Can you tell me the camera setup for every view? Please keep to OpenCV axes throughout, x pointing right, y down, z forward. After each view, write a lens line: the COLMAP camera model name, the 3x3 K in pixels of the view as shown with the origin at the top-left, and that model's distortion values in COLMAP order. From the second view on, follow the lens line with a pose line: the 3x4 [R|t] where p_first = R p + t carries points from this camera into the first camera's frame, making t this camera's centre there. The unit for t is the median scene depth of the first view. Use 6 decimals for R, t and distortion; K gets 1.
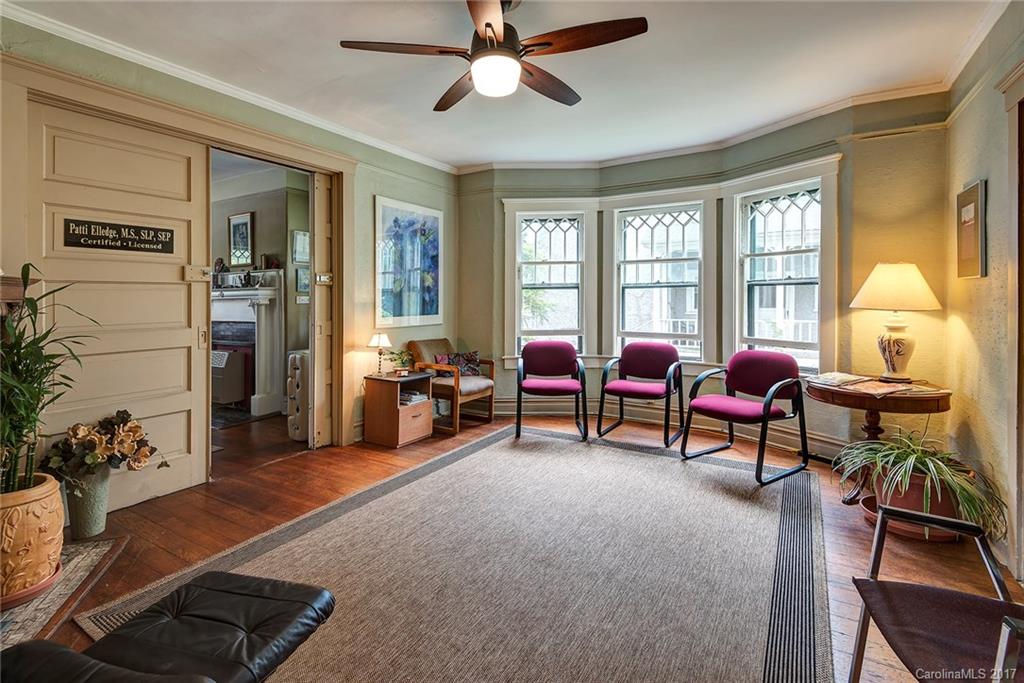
lens RADIAL K [[474.3, 0, 518.3], [0, 474.3, 304.1], [0, 0, 1]] dist [-0.004663, -0.000870]
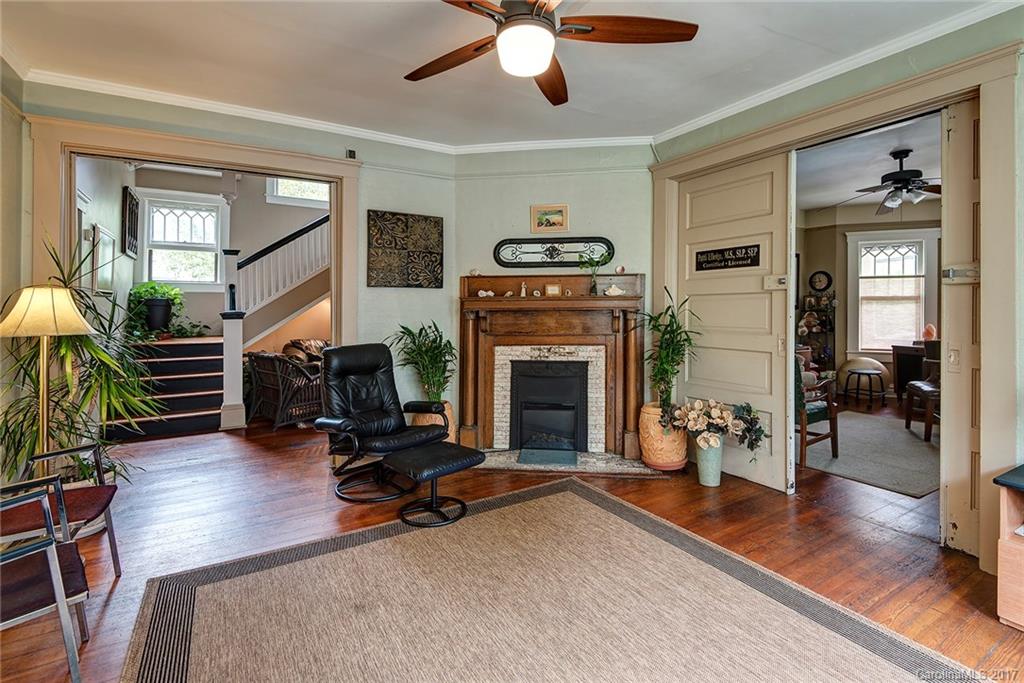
lens RADIAL K [[474.3, 0, 506.4], [0, 474.3, 303.7], [0, 0, 1]] dist [-0.004663, -0.000870]
pose [[-0.485672, 0.000008, -0.874141, 0.564262], [-0.006401, 0.999973, 0.003565, -0.021233], [0.874118, 0.007326, -0.485659, 1.118973]]
